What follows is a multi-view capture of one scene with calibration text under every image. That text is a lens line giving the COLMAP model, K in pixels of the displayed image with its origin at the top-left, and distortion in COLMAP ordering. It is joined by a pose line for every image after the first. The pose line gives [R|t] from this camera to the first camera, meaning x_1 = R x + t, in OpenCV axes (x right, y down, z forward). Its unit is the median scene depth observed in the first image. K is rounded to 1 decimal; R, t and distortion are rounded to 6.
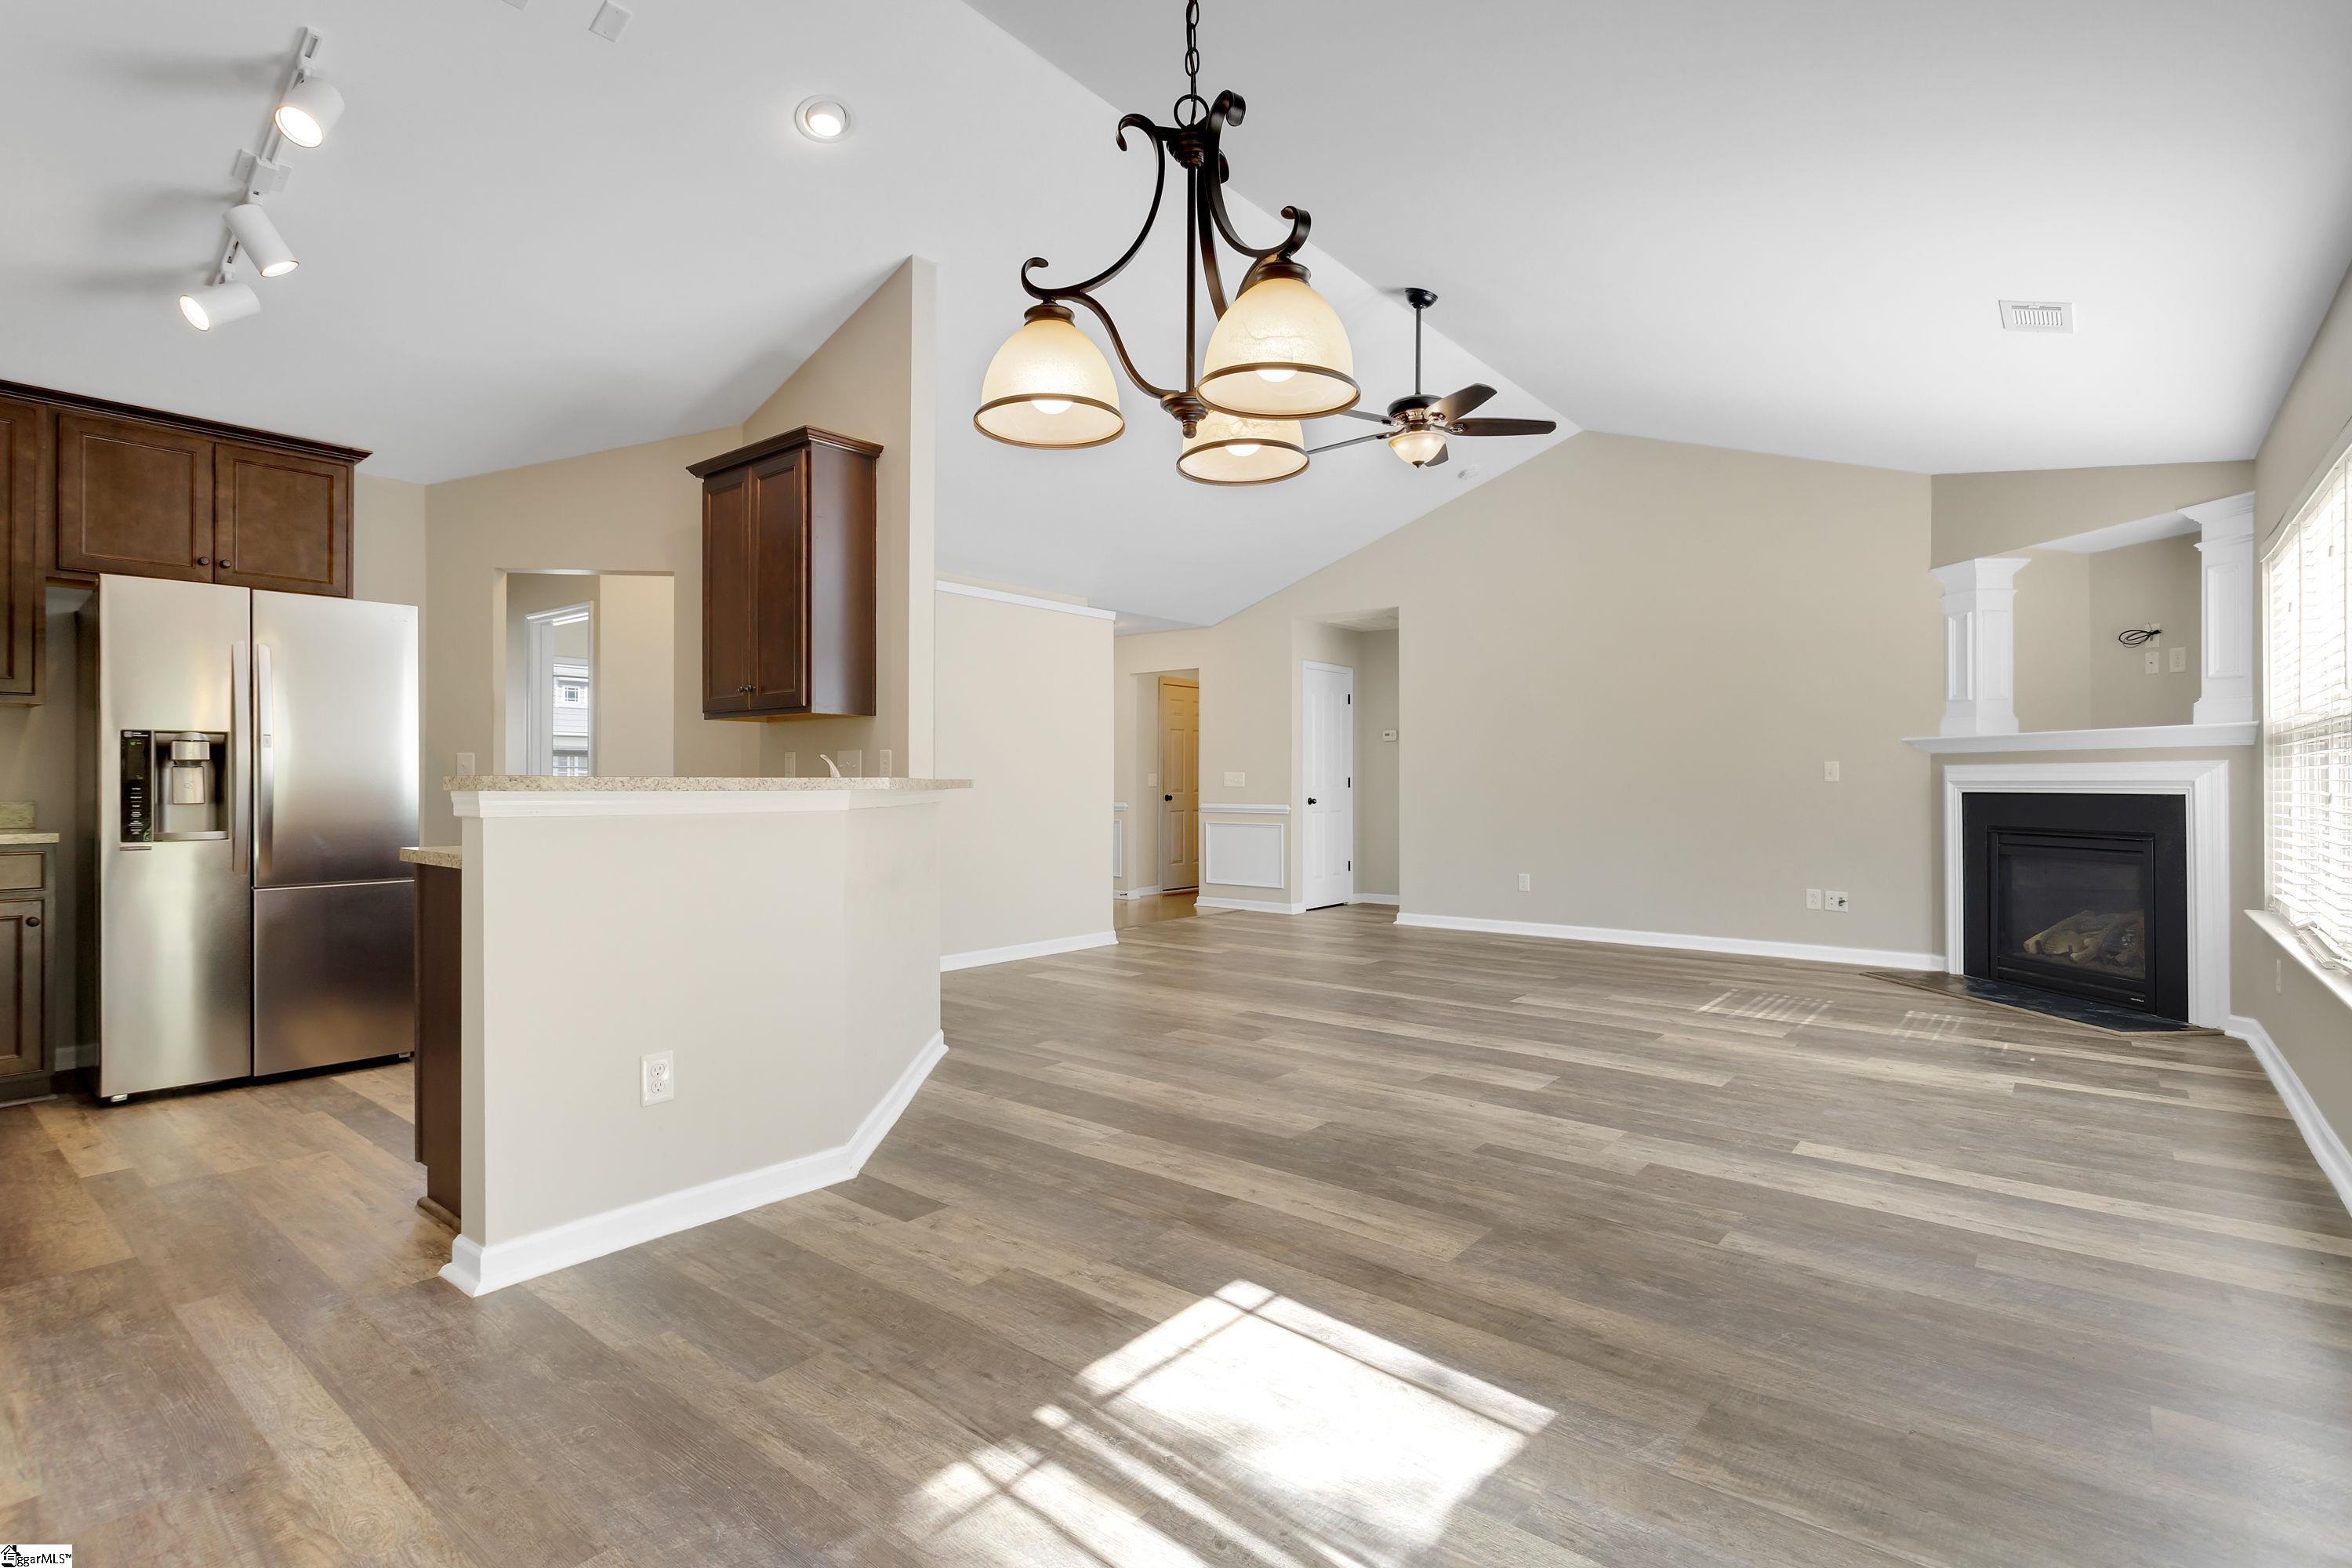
lens RADIAL K [[1117.6, 0, 1160.0], [0, 1117.6, 779.0], [0, 0, 1]] dist [0.000756, 0.001534]
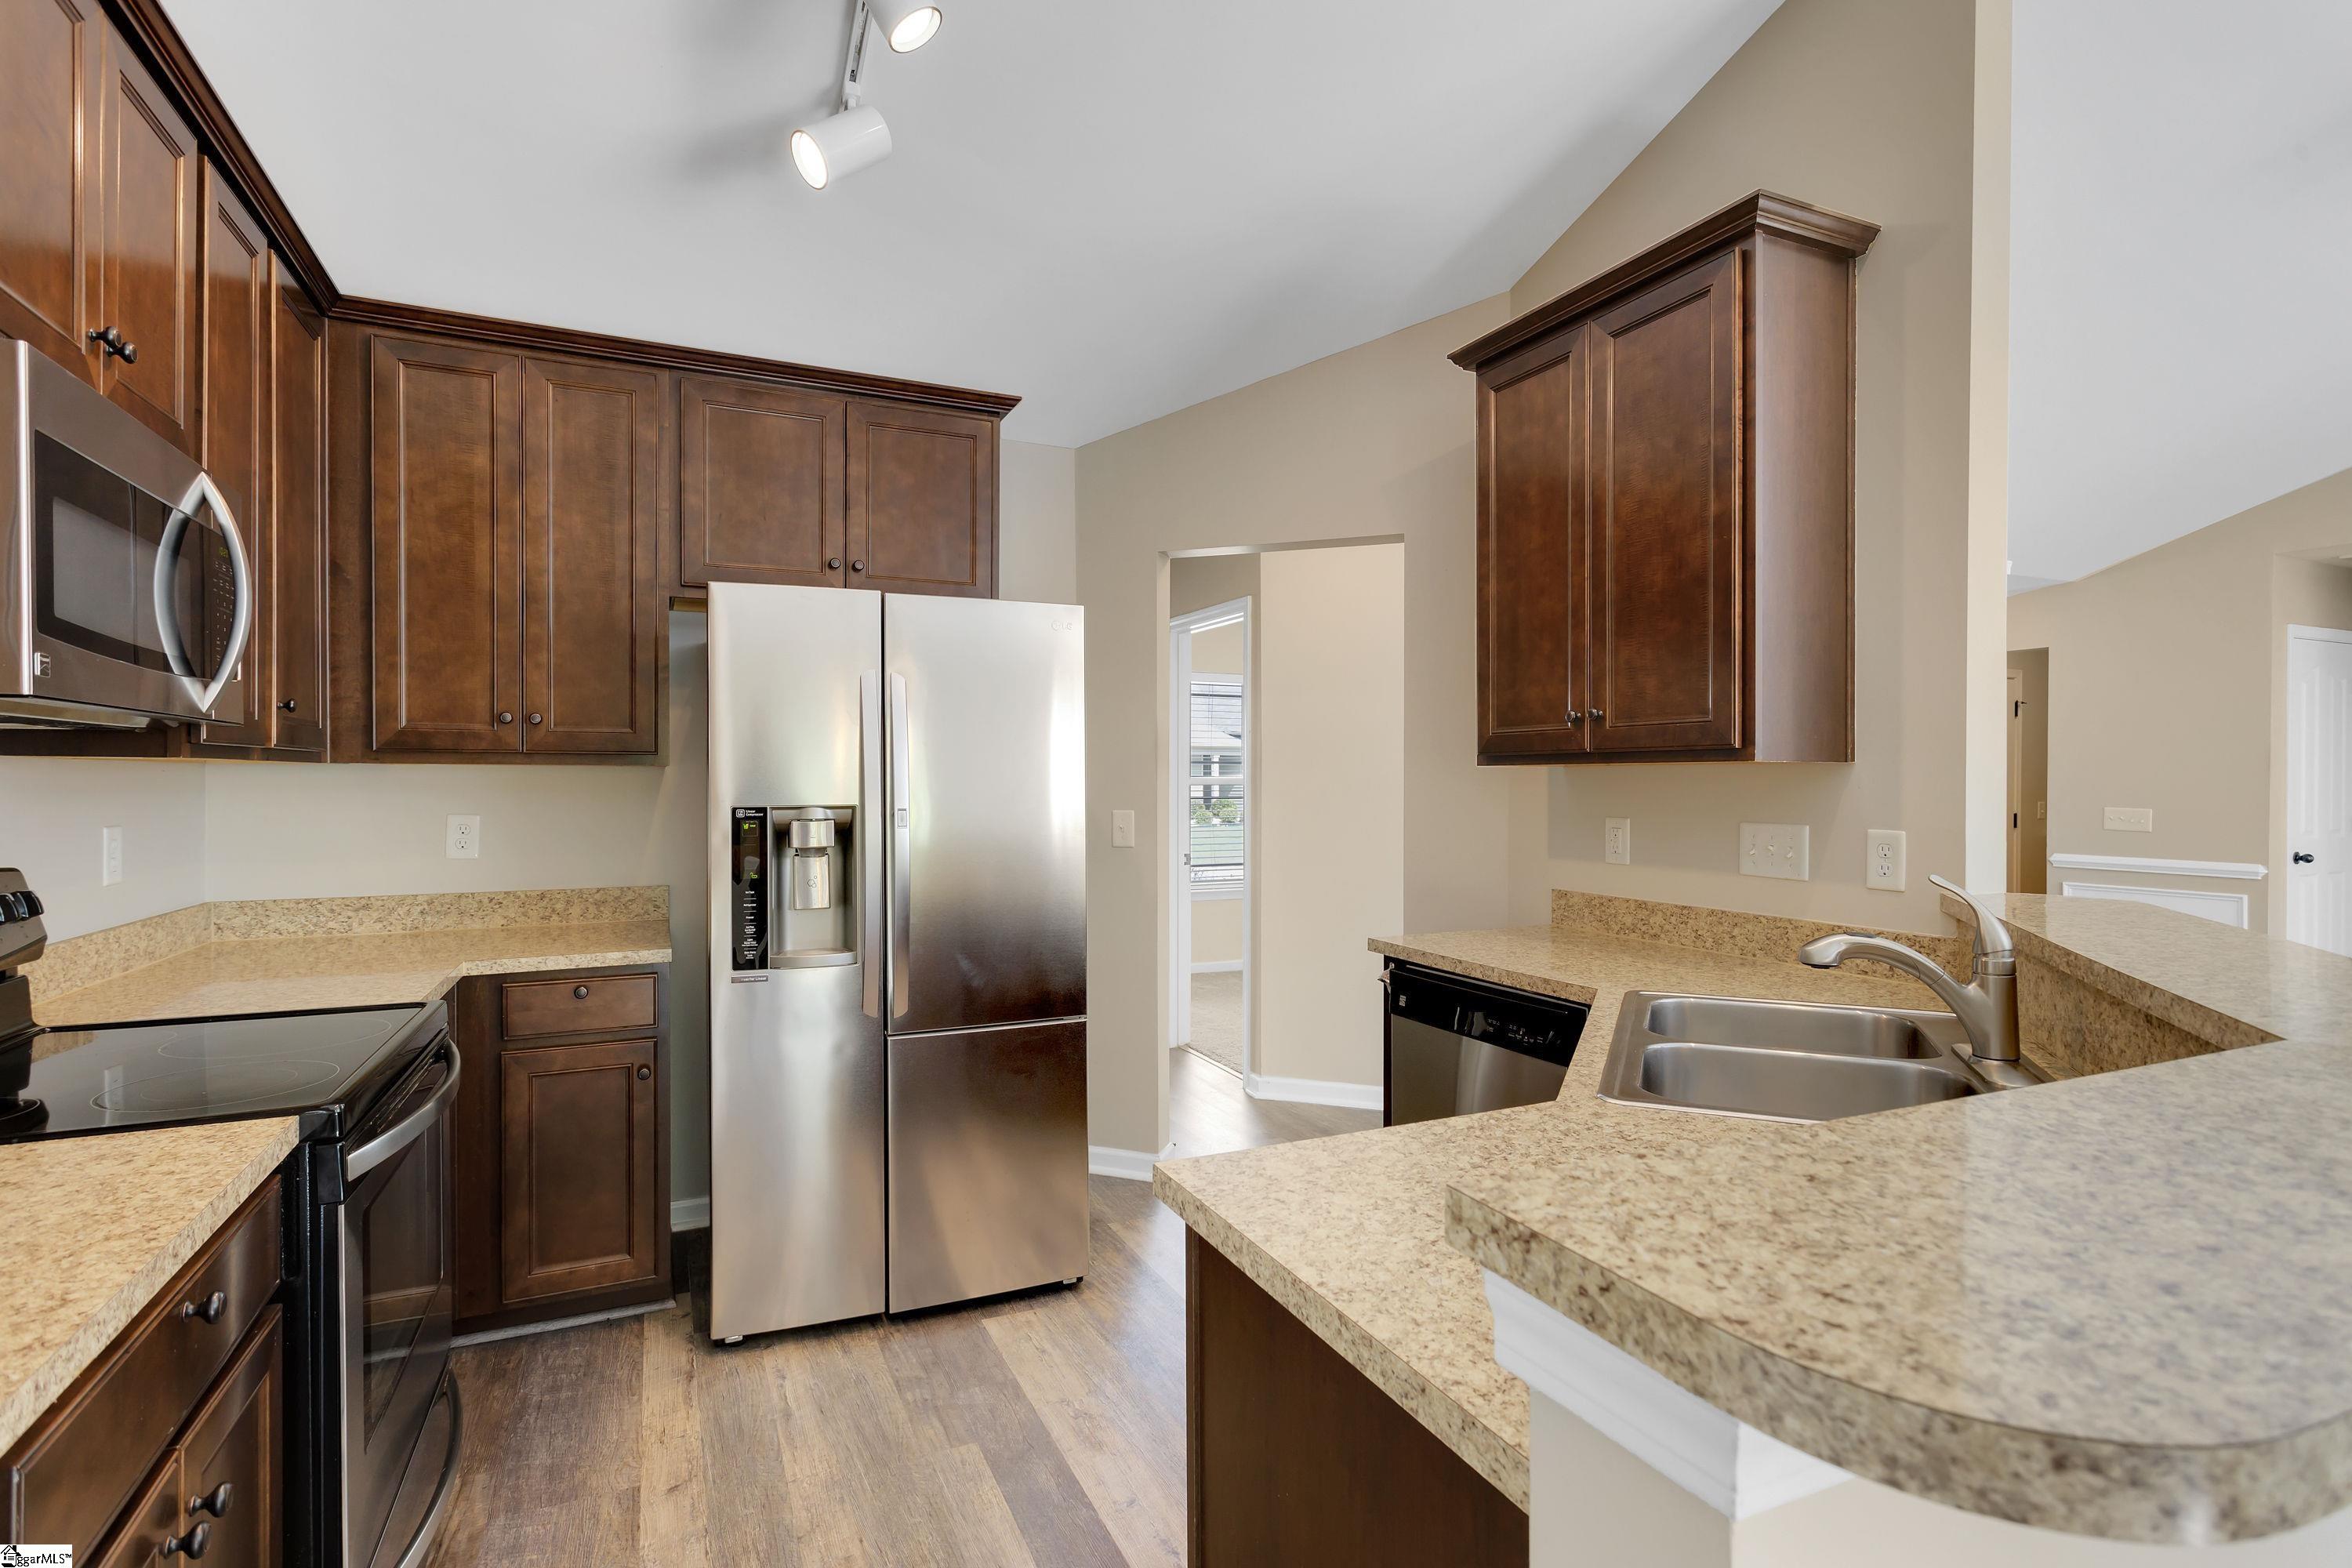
lens RADIAL K [[1121.6, 0, 1176.0], [0, 1121.6, 784.0], [0, 0, 1]] dist [-0.001817, 0.000177]
pose [[0.904401, -0.001409, -0.426681, -0.351243], [0.003038, 0.999990, 0.003137, -0.053529], [0.426673, -0.004133, 0.904397, 0.446921]]
